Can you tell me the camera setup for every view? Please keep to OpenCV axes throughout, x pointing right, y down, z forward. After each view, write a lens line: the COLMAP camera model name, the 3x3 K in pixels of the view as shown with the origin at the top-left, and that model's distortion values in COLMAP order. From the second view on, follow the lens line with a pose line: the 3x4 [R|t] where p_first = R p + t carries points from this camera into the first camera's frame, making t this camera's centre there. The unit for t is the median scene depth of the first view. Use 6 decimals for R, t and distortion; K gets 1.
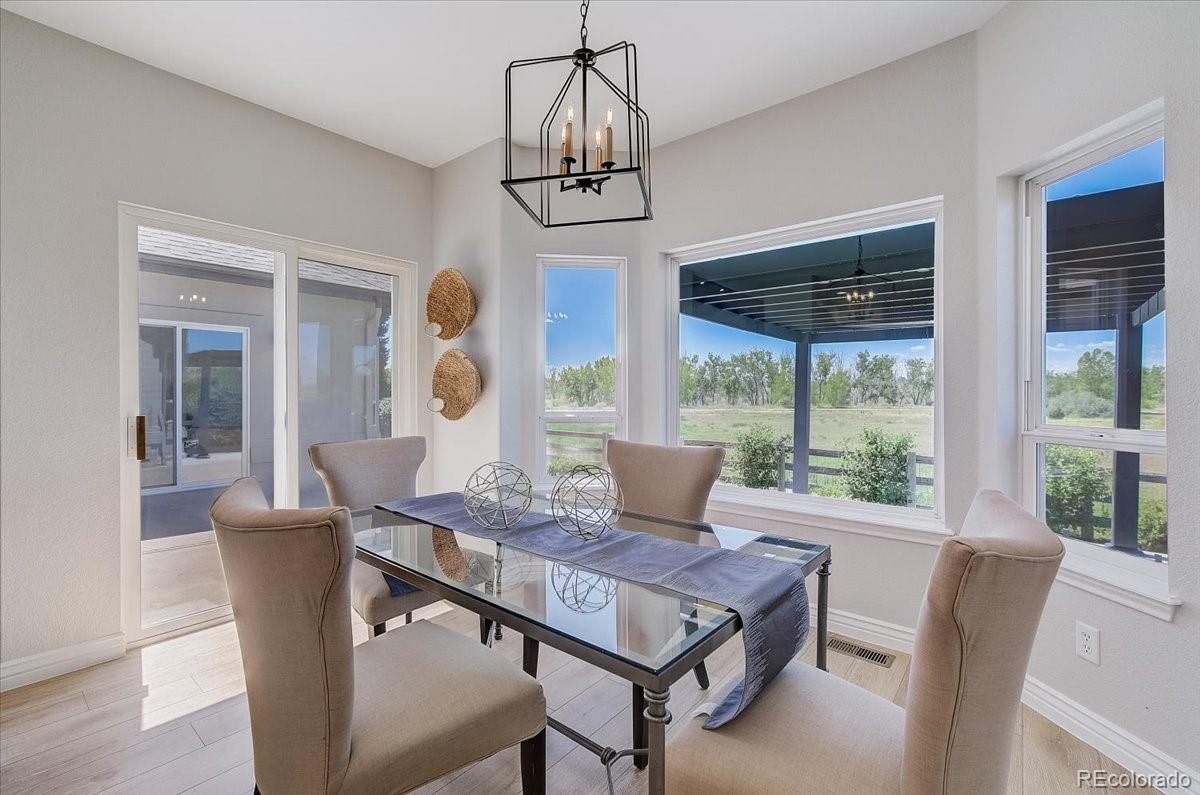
lens RADIAL K [[523.6, 0, 608.4], [0, 523.6, 398.2], [0, 0, 1]] dist [0.020394, 0.000626]
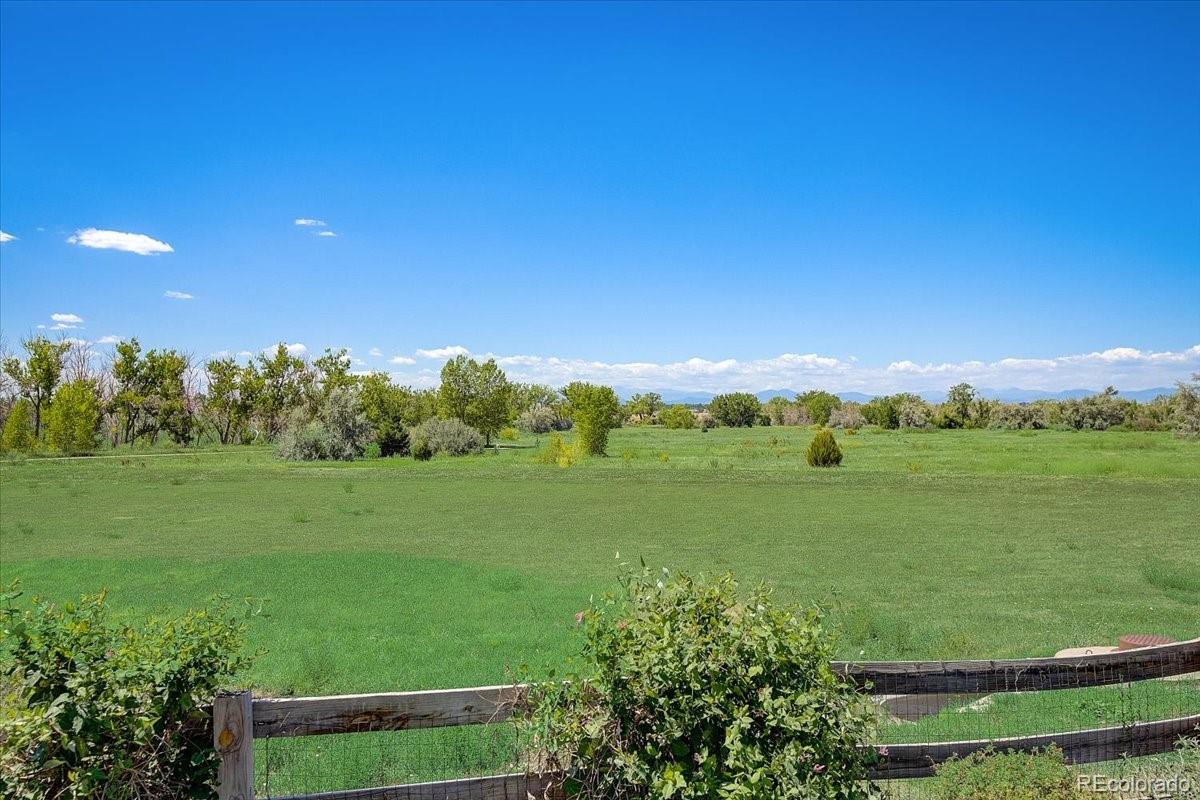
lens RADIAL K [[980.0, 0, 596.9], [0, 980.0, 399.4], [0, 0, 1]] dist [0.011112, -0.020157]
pose [[0.627897, 0.006412, 0.778270, 0.036802], [0.020312, 0.999490, -0.024622, -0.000817], [-0.778031, 0.031269, 0.627447, 0.065192]]
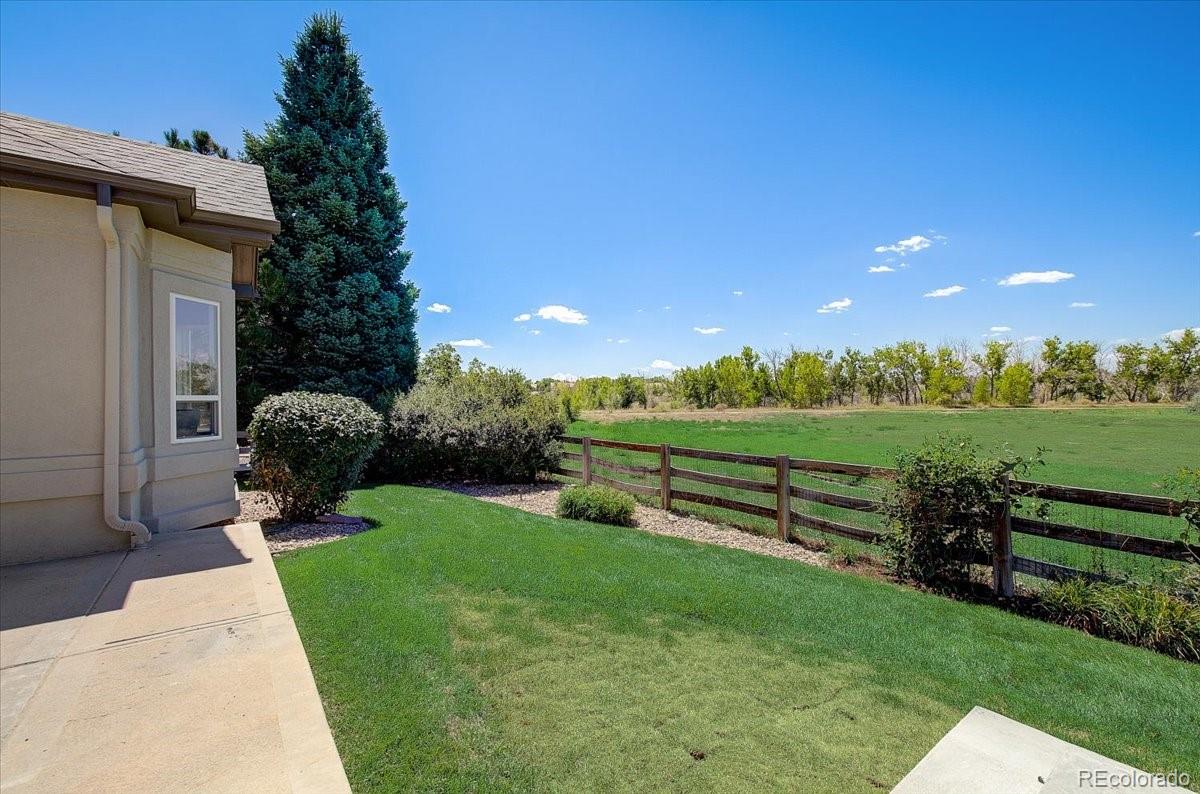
lens RADIAL K [[504.8, 0, 599.0], [0, 504.8, 400.8], [0, 0, 1]] dist [0.003073, -0.000812]
pose [[0.964077, -0.014533, -0.265224, 0.012092], [0.014216, 0.999894, -0.003112, 0.001782], [0.265241, -0.000770, 0.964182, 0.055438]]
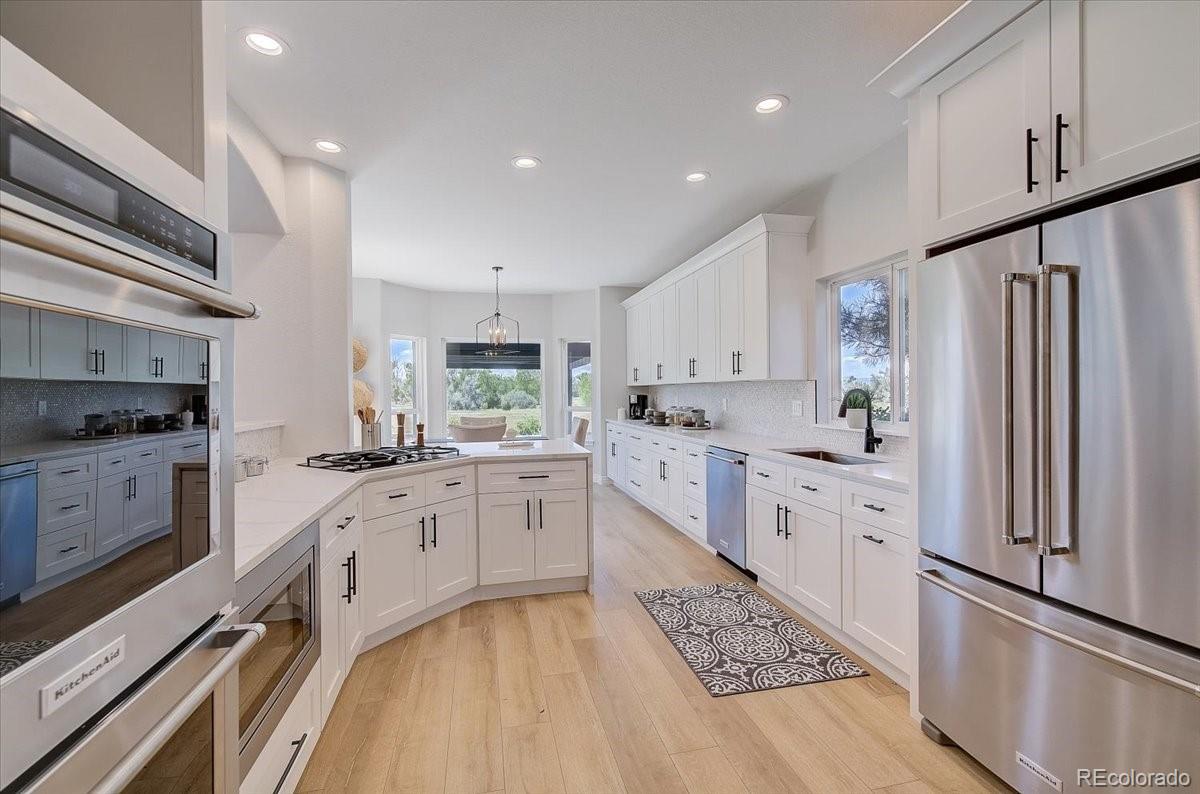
lens RADIAL K [[512.5, 0, 596.6], [0, 512.5, 396.5], [0, 0, 1]] dist [0.002364, -0.000400]
pose [[0.632164, -0.012643, 0.774731, -0.044351], [0.014967, 0.999880, 0.004104, 0.000709], [-0.774690, 0.009001, 0.632277, -0.032206]]
